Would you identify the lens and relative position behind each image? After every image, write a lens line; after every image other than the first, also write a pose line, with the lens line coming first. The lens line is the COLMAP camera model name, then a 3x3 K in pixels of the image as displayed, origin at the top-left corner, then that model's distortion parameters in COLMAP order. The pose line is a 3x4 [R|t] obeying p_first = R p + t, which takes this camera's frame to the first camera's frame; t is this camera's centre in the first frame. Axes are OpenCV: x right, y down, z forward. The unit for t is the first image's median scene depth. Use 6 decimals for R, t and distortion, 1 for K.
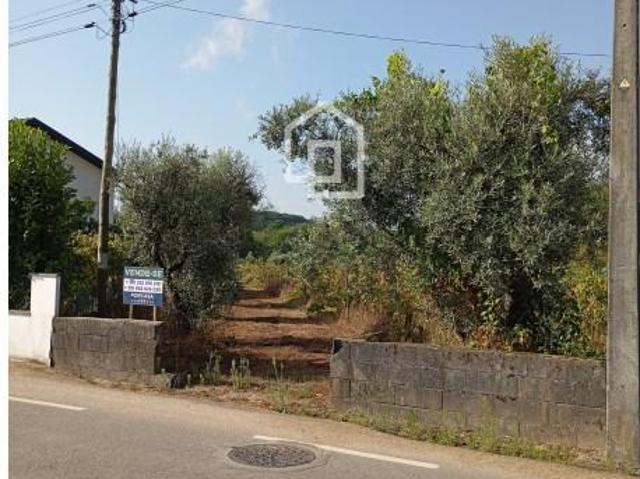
lens RADIAL K [[646.1, 0, 320.4], [0, 646.1, 216.2], [0, 0, 1]] dist [-0.025601, 0.013934]
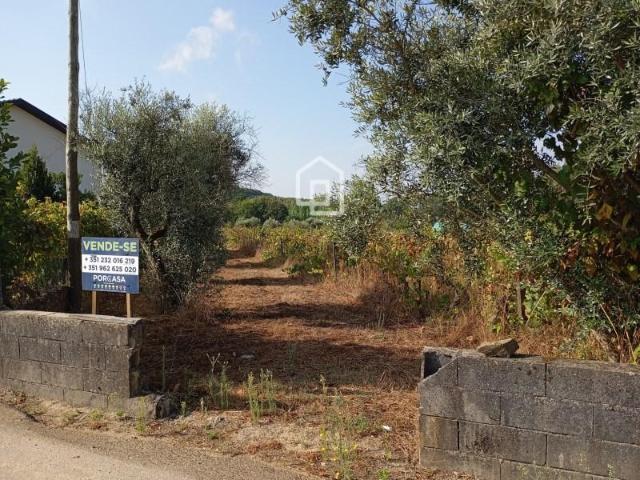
lens RADIAL K [[506.7, 0, 320.0], [0, 506.7, 240.0], [0, 0, 1]] dist [-0.001792, -0.008299]
pose [[0.996288, -0.022577, 0.083067, -0.064422], [0.014032, 0.994681, 0.102048, 0.019739], [-0.084929, -0.100504, 0.991305, 0.304833]]
